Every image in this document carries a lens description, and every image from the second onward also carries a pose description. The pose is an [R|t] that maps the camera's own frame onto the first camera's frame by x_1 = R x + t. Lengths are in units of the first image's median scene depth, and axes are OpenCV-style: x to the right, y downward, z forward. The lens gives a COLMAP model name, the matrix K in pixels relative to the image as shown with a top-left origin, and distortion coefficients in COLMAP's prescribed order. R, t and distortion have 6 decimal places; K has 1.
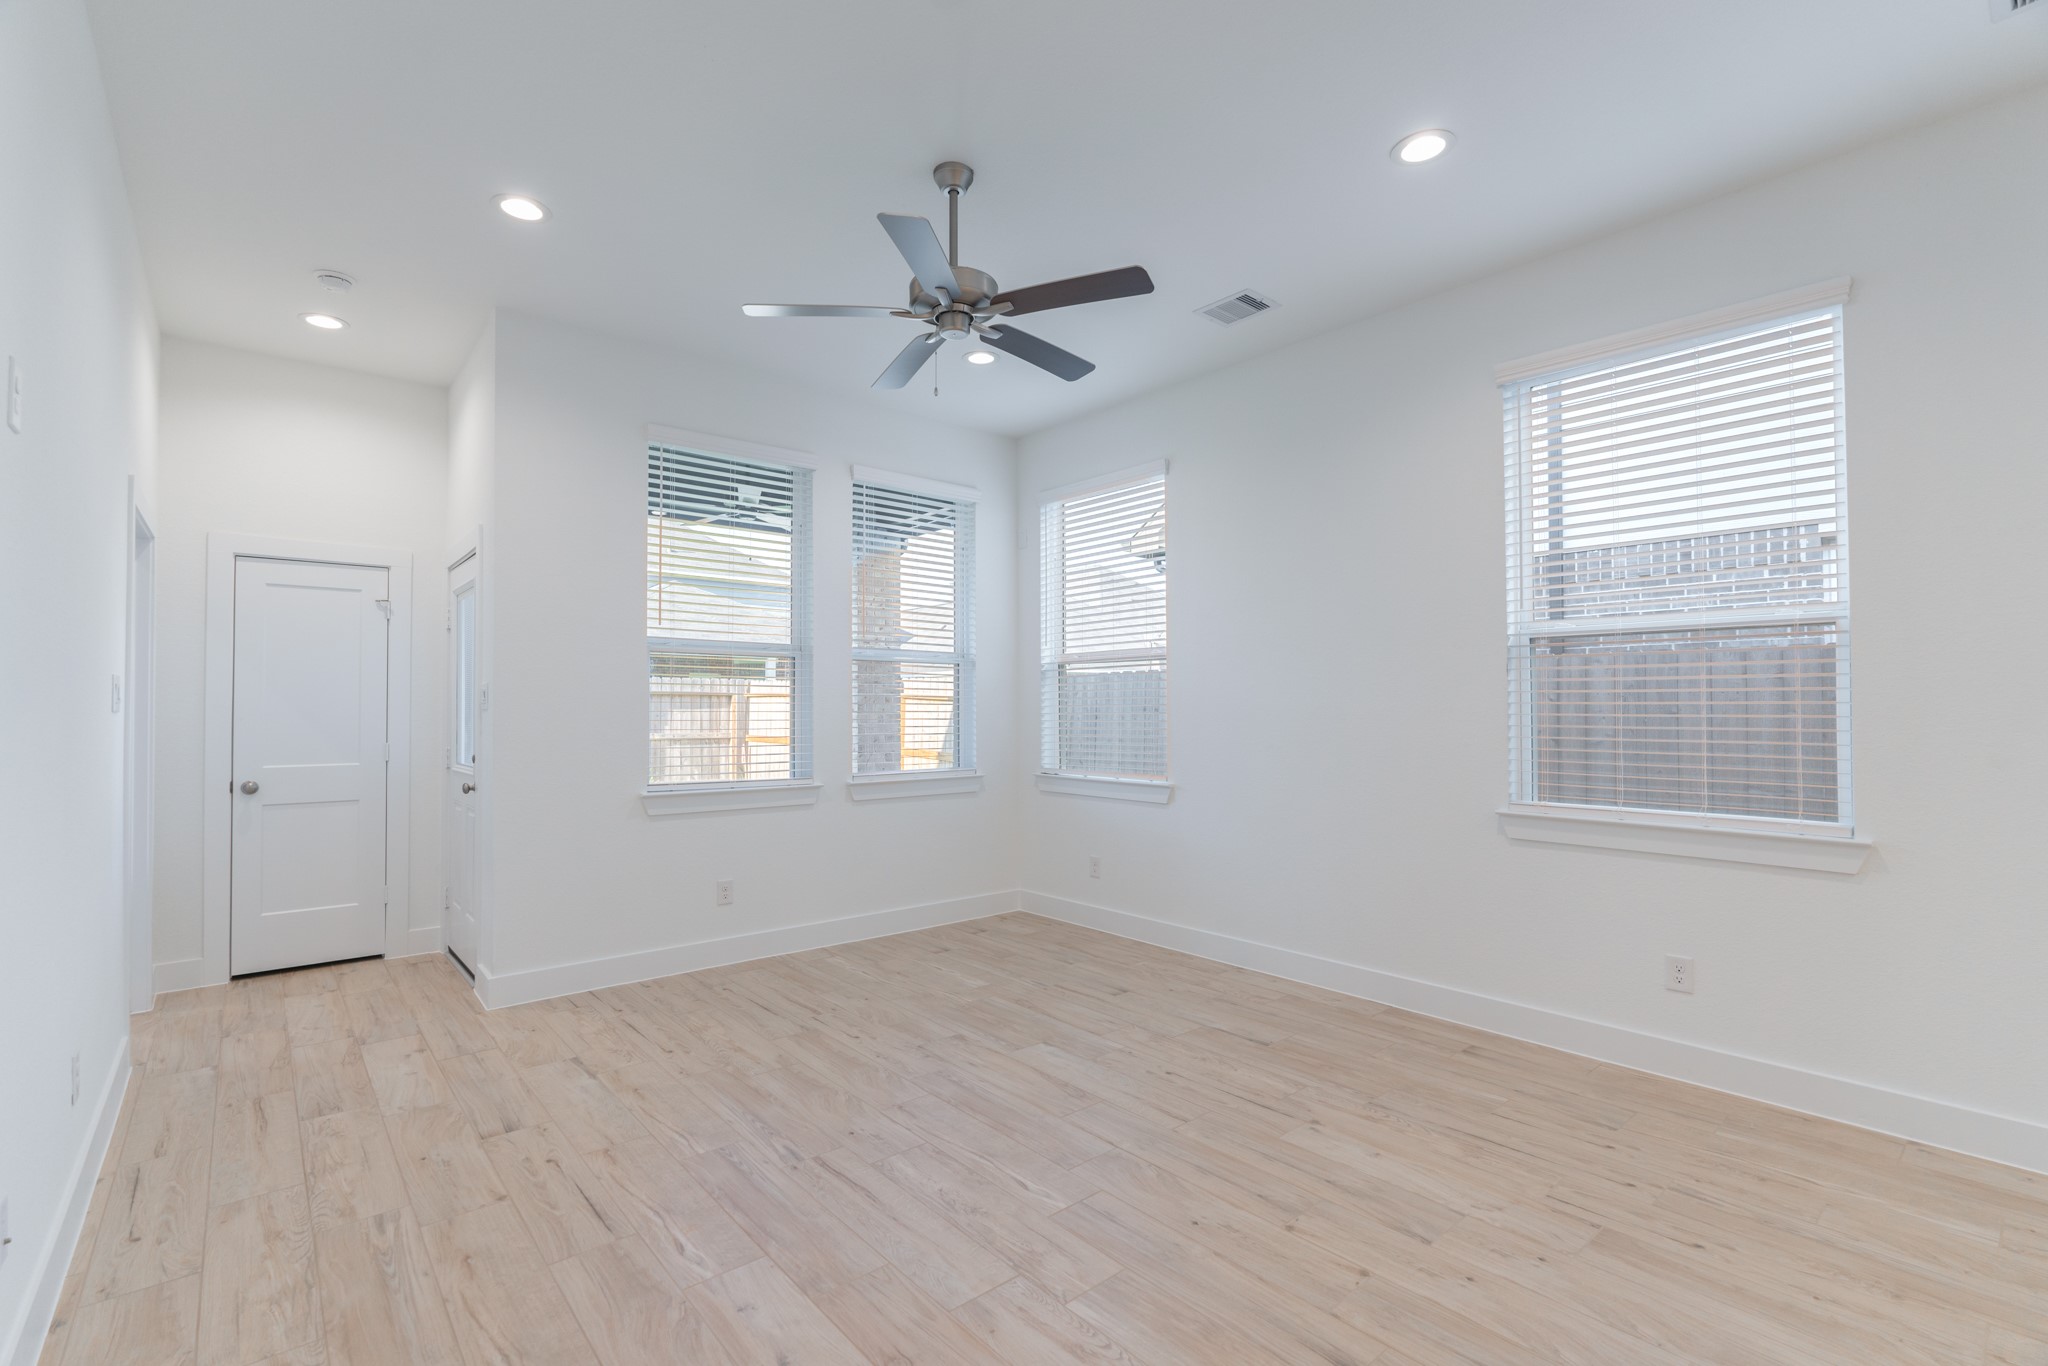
lens RADIAL K [[912.5, 0, 1031.6], [0, 912.5, 687.8], [0, 0, 1]] dist [-0.007413, 0.000527]
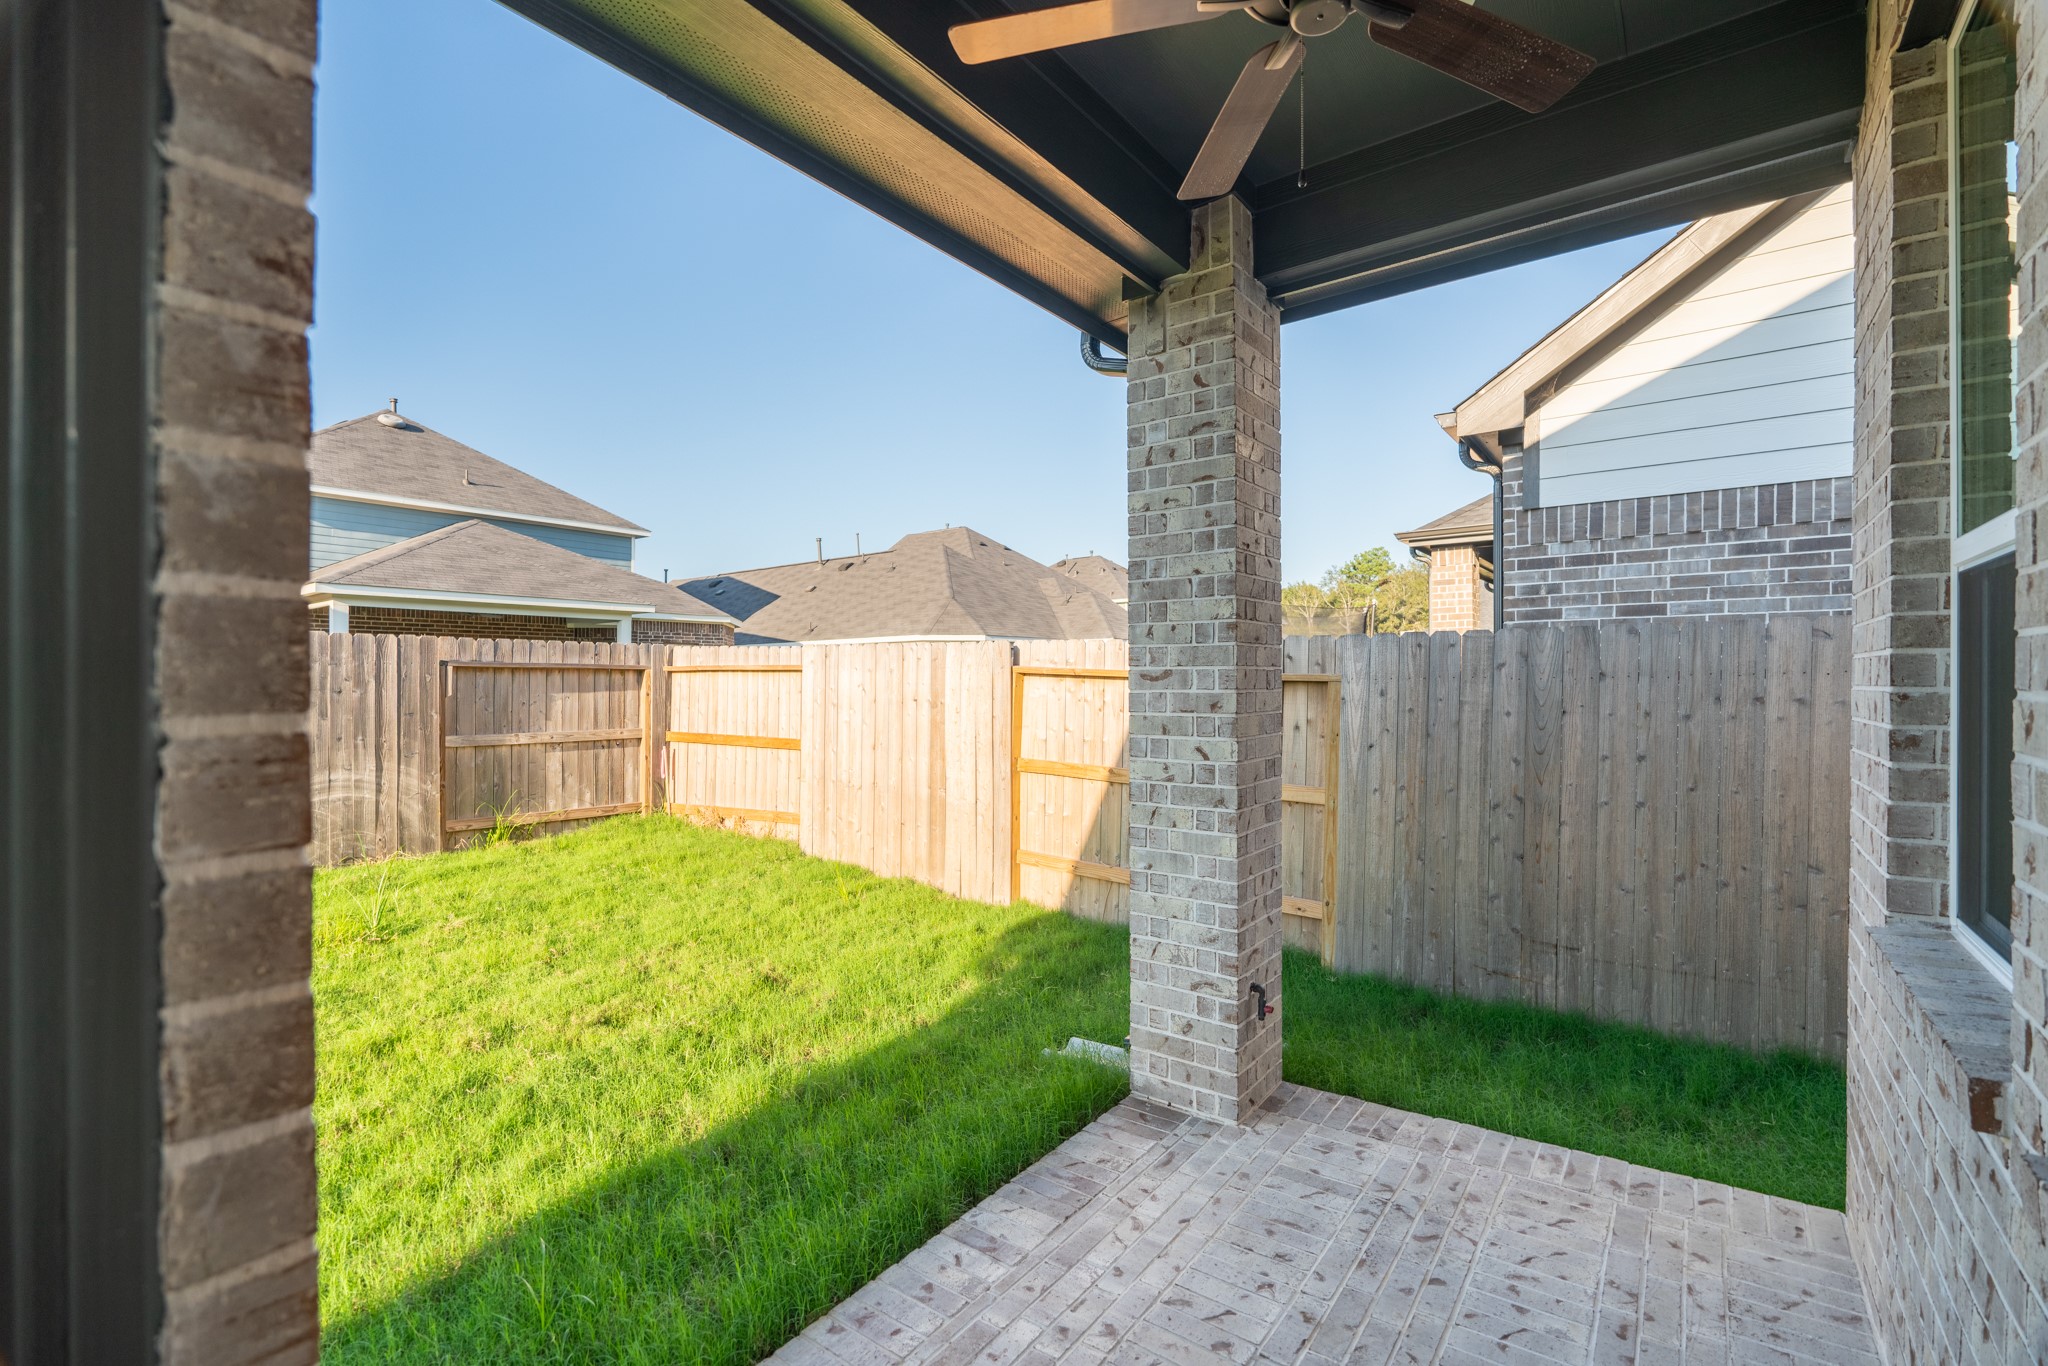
lens RADIAL K [[912.5, 0, 1031.6], [0, 912.5, 687.8], [0, 0, 1]] dist [-0.007413, 0.000527]
pose [[0.979218, -0.004322, 0.202765, -0.690733], [-0.002048, 0.999511, 0.031197, 0.001658], [-0.202801, -0.030963, 0.978730, 1.170058]]
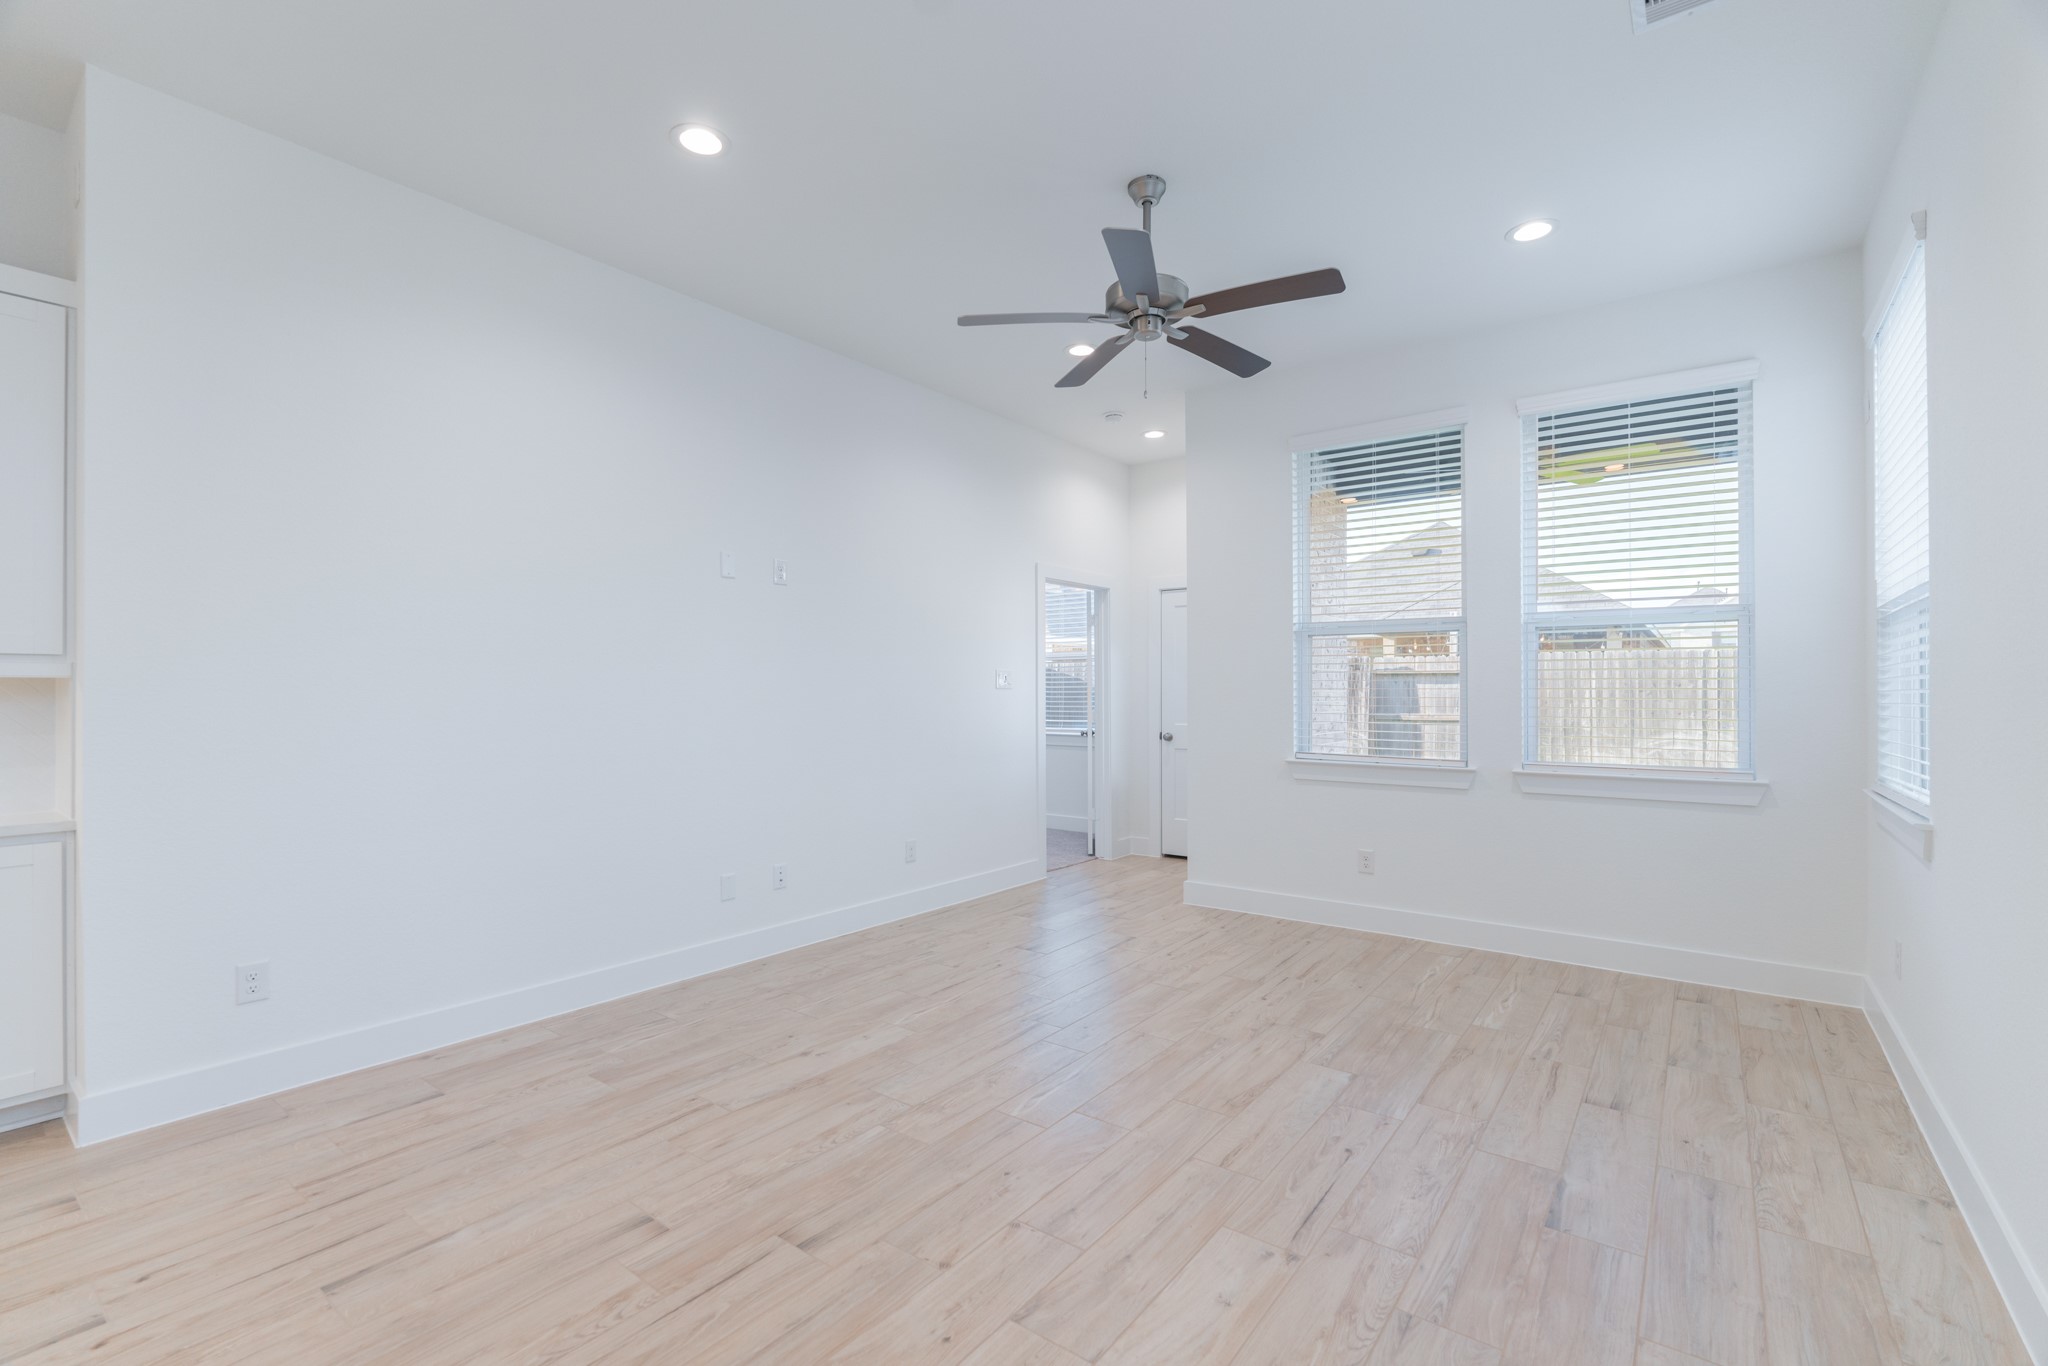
lens RADIAL K [[907.0, 0, 1020.1], [0, 907.0, 698.1], [0, 0, 1]] dist [-0.007878, 0.000766]
pose [[0.198411, 0.007628, -0.980089, 0.755986], [0.025881, 0.999580, 0.013019, 0.015770], [0.979777, -0.027949, 0.198130, 0.516420]]
